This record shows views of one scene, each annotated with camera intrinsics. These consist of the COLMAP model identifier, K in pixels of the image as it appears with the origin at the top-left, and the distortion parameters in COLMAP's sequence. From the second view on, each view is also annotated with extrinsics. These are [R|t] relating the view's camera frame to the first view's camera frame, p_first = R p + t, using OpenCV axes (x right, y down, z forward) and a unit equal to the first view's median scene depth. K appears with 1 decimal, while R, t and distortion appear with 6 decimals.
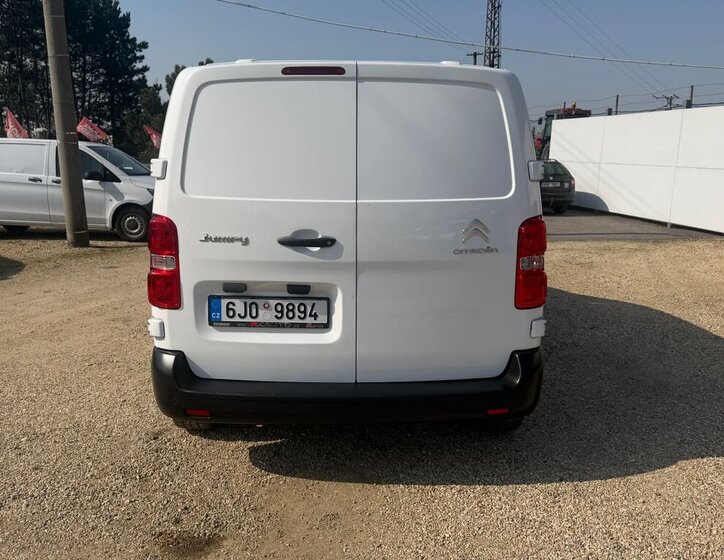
lens RADIAL K [[634.7, 0, 362.0], [0, 634.7, 280.0], [0, 0, 1]] dist [0.004794, -0.011348]
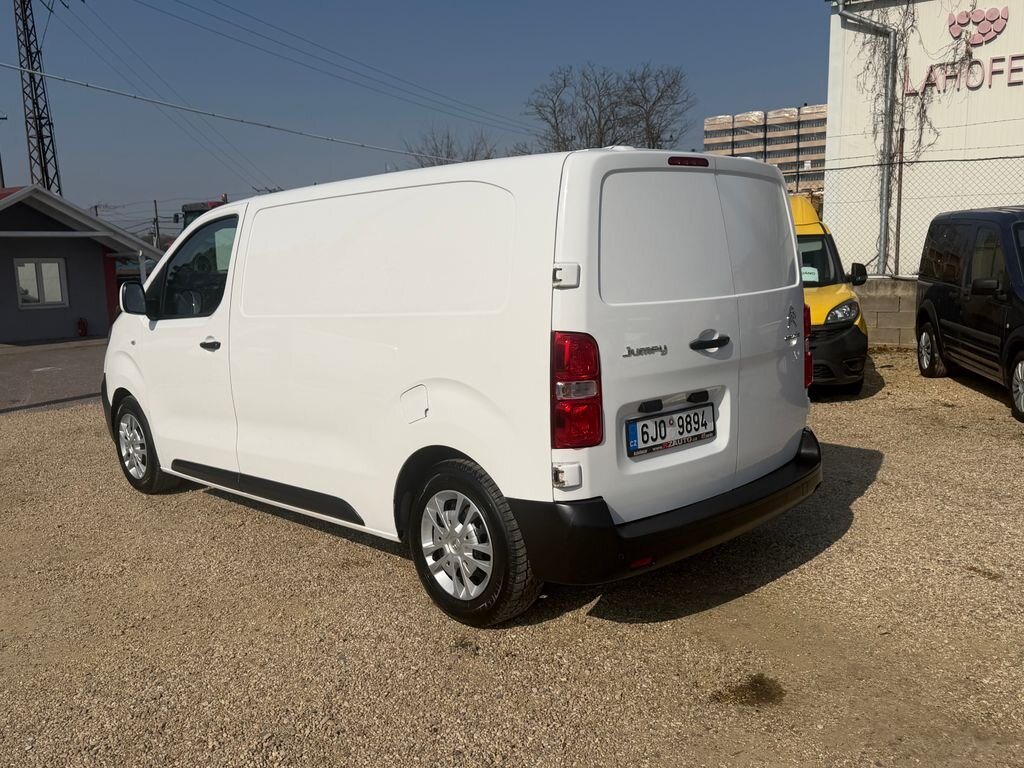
lens RADIAL K [[866.2, 0, 512.0], [0, 866.2, 384.0], [0, 0, 1]] dist [-0.000934, -0.010649]
pose [[0.730218, -0.129757, 0.670779, -0.222769], [0.167682, 0.985807, 0.008156, -0.011661], [-0.662317, 0.106522, 0.741612, 0.050412]]
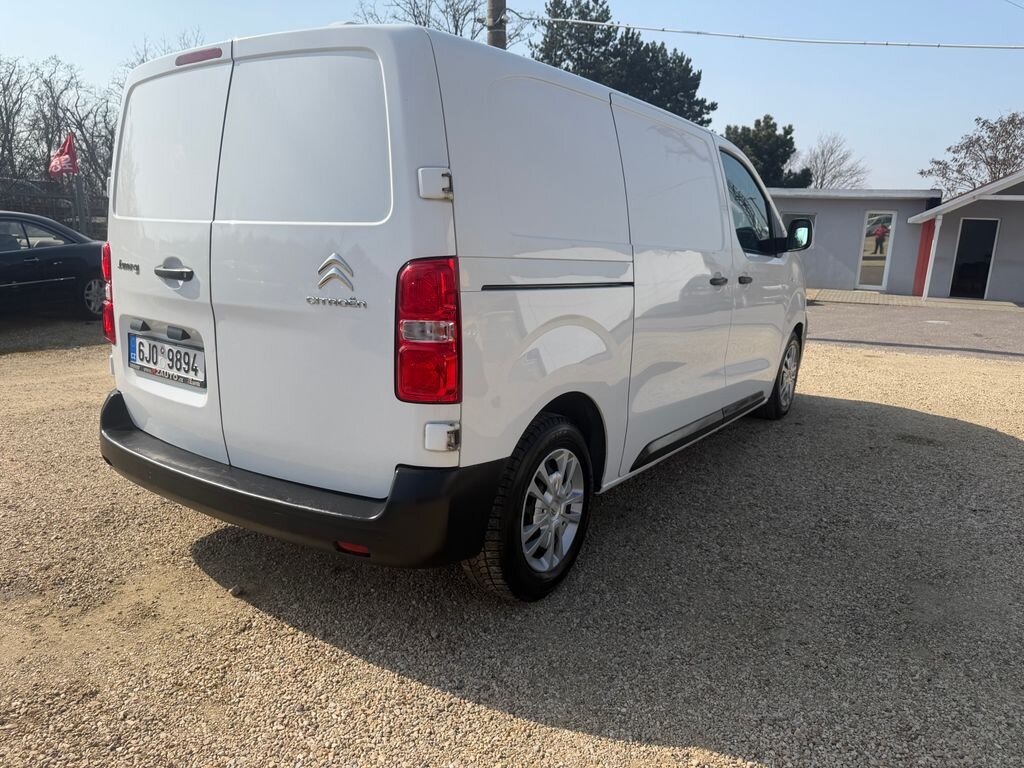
lens RADIAL K [[734.2, 0, 512.0], [0, 734.2, 384.0], [0, 0, 1]] dist [0.001614, -0.001678]
pose [[0.820932, 0.133004, -0.555320, 0.153604], [-0.130860, 0.990434, 0.043767, -0.003718], [0.555829, 0.036739, 0.830485, 0.091714]]
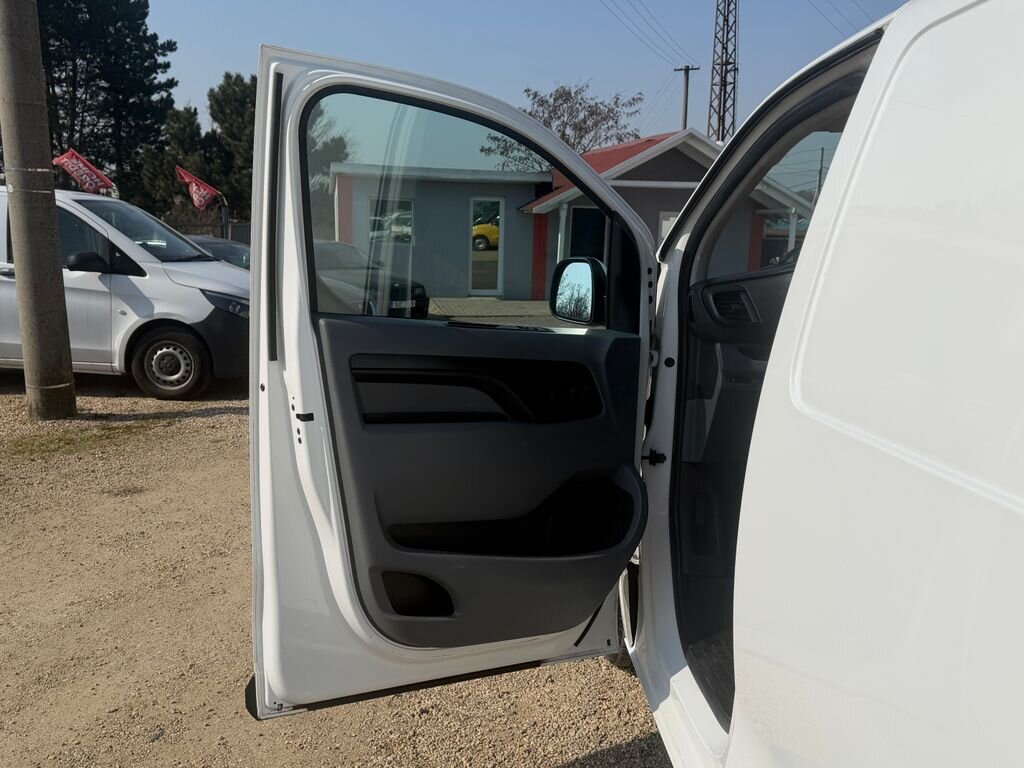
lens RADIAL K [[910.5, 0, 509.9], [0, 910.5, 370.9], [0, 0, 1]] dist [0.106343, -0.156303]
pose [[0.999467, 0.006427, 0.032015, -0.108414], [-0.005374, 0.999445, -0.032874, -0.052181], [-0.032209, 0.032684, 0.998947, 0.254335]]
